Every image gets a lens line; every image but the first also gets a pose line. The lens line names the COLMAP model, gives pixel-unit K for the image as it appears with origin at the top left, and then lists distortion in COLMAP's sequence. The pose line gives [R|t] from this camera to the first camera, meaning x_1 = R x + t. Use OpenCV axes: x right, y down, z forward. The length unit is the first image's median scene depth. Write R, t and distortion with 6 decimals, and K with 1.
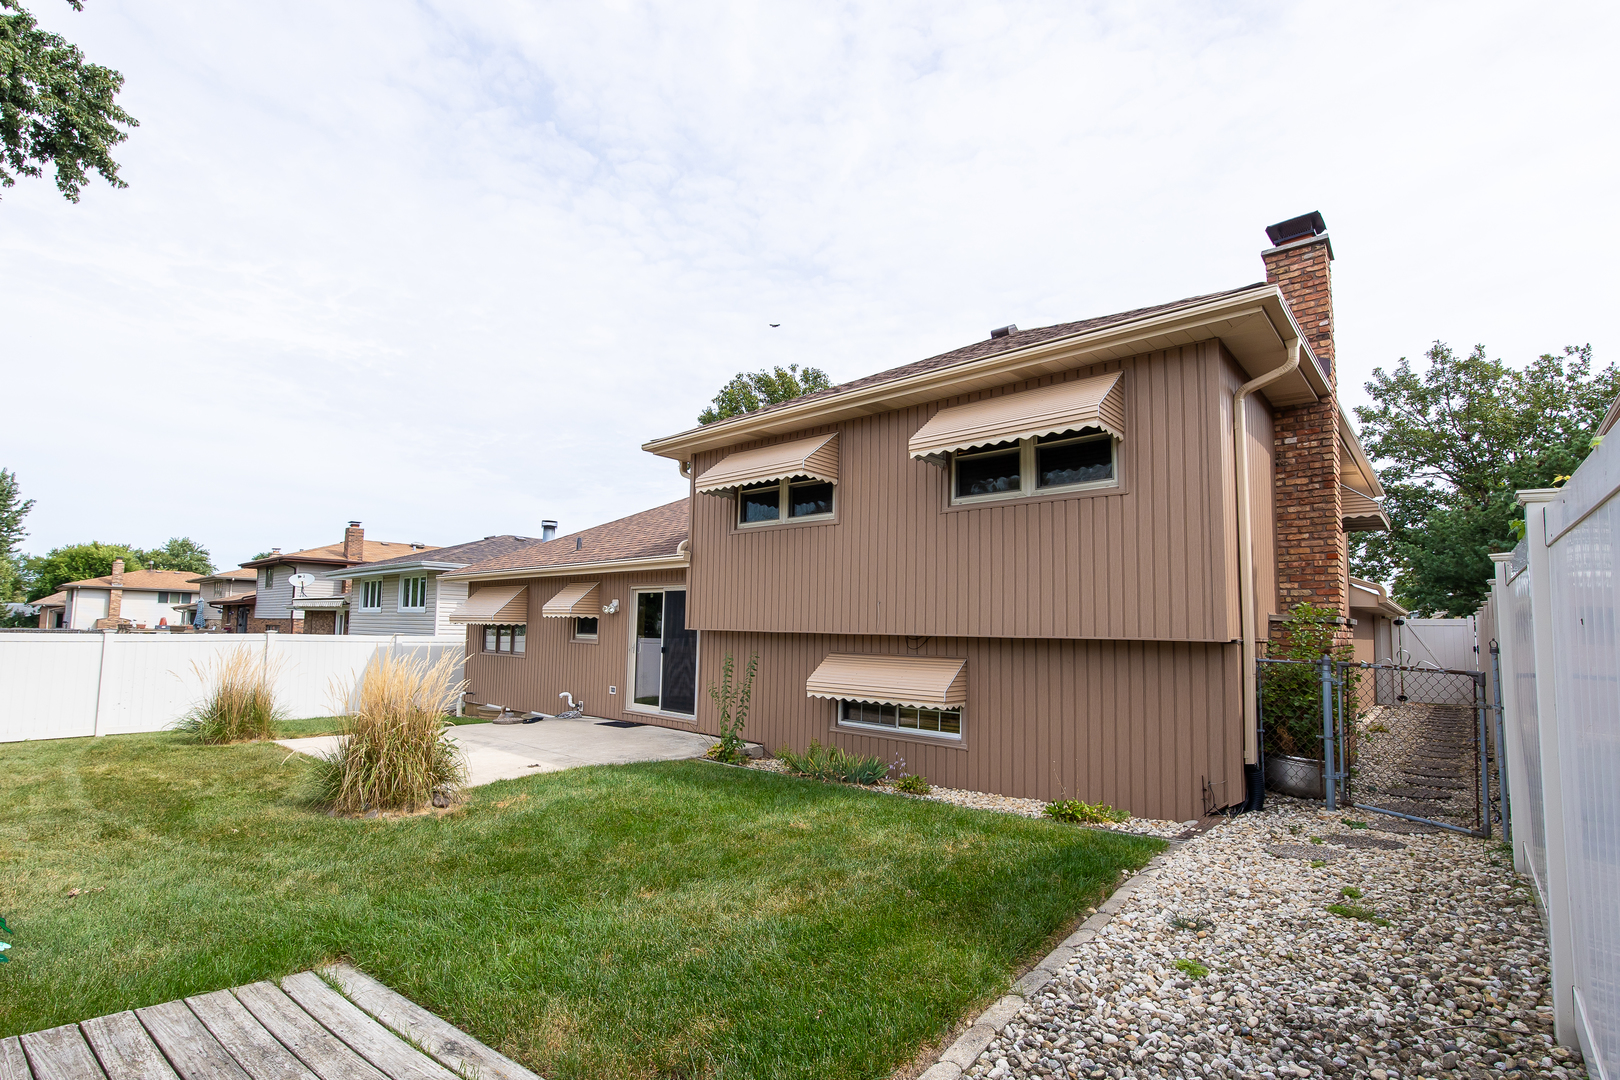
lens RADIAL K [[740.9, 0, 804.5], [0, 740.9, 545.2], [0, 0, 1]] dist [-0.001241, -0.000095]
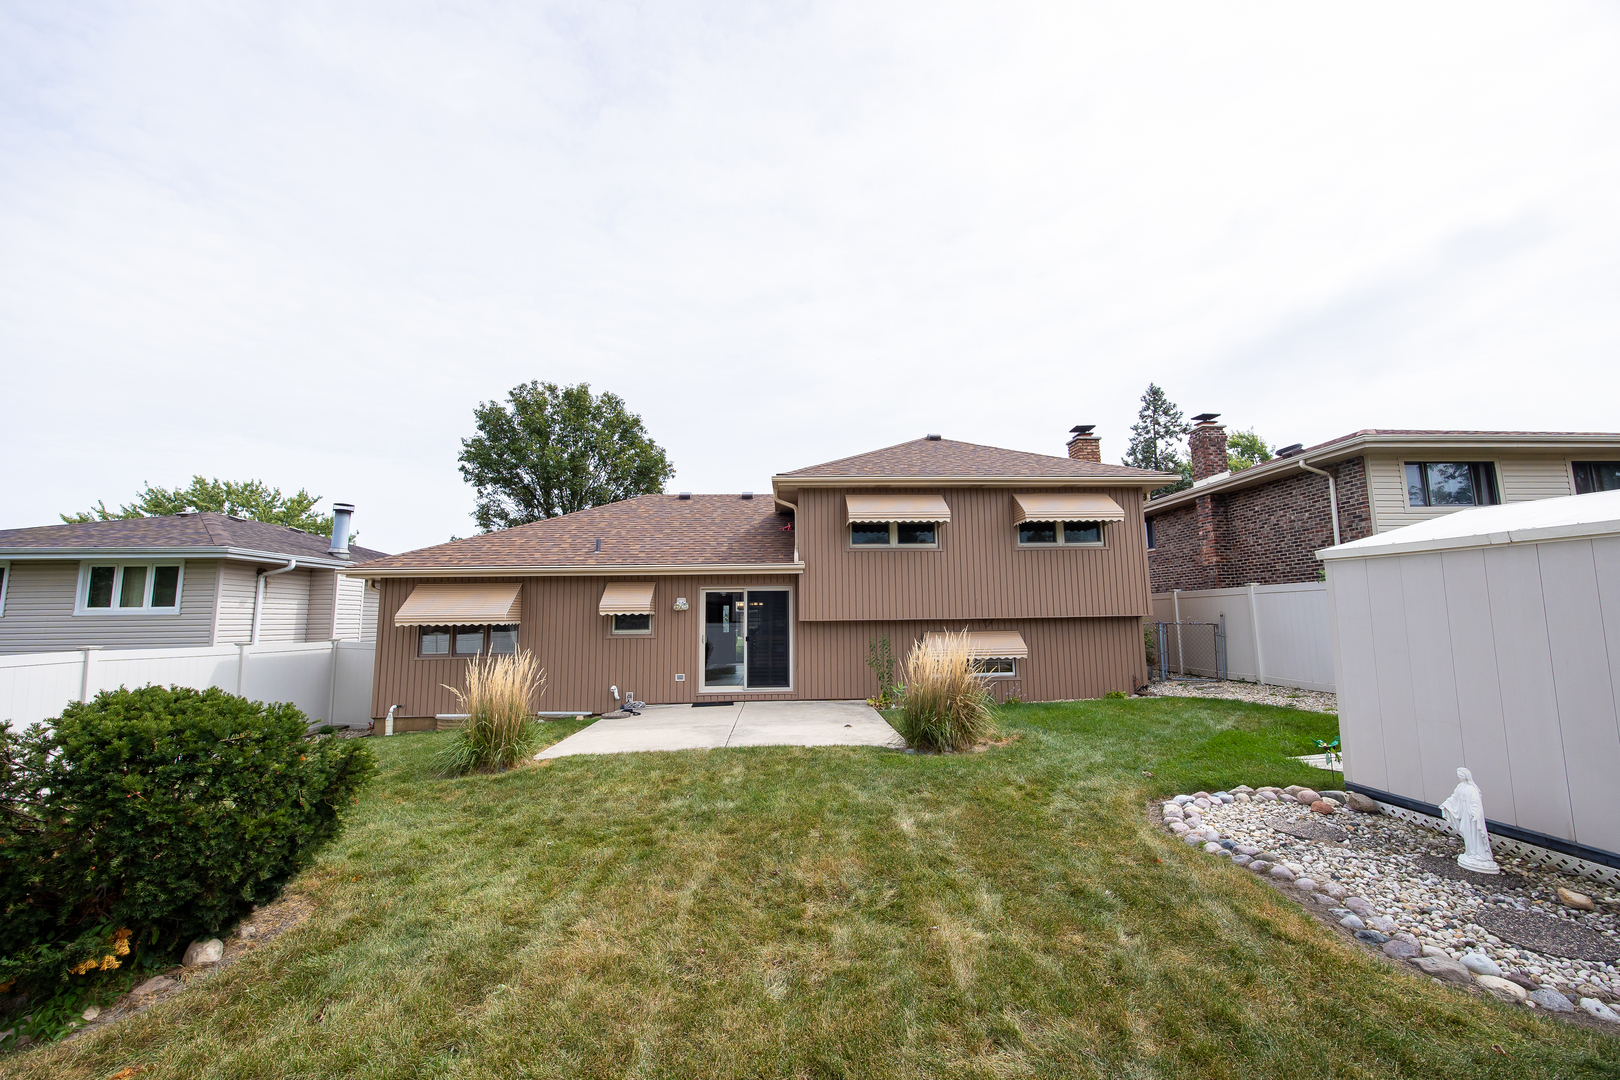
lens RADIAL K [[614.5, 0, 806.8], [0, 614.5, 535.3], [0, 0, 1]] dist [0.000111, 0.000014]
pose [[0.700918, 0.064790, 0.710293, -0.907090], [-0.052995, 0.997844, -0.038724, 0.003471], [-0.711270, -0.010500, 0.702840, 0.221834]]
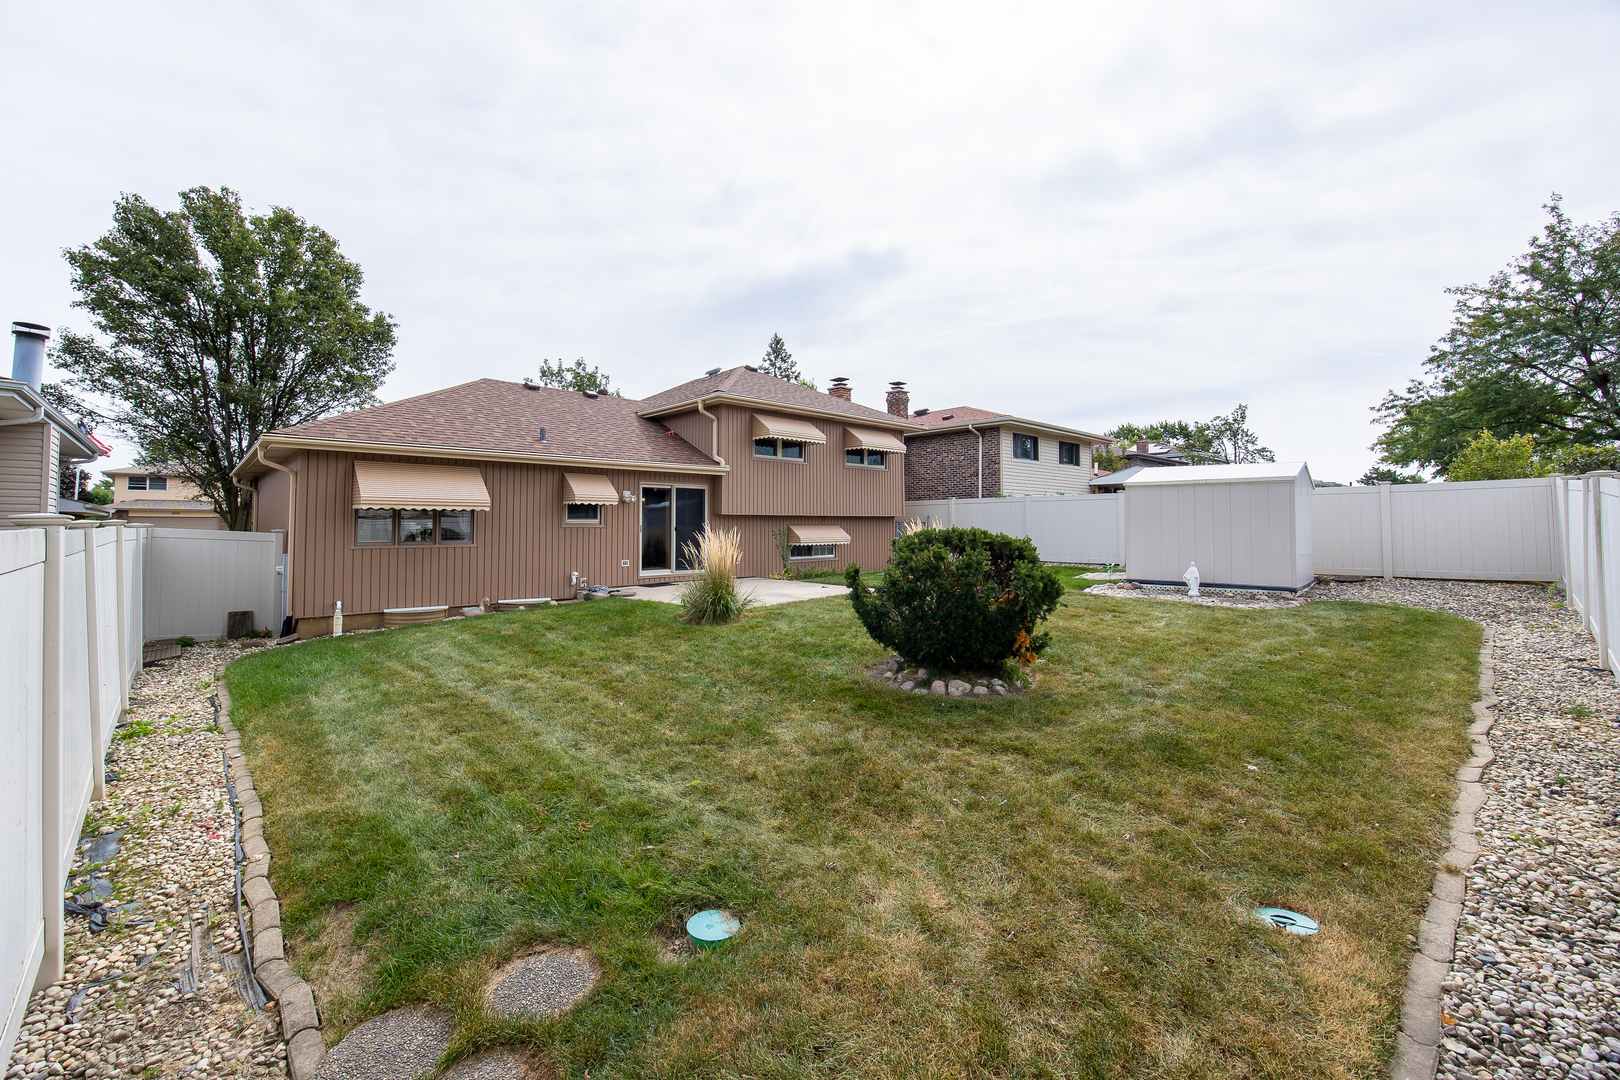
lens RADIAL K [[632.5, 0, 756.6], [0, 632.5, 509.7], [0, 0, 1]] dist [0.000763, -0.000109]
pose [[0.121197, 0.002316, 0.992626, -1.445579], [-0.108299, 0.994059, 0.010904, 0.078308], [-0.986703, -0.108822, 0.120728, 0.742553]]
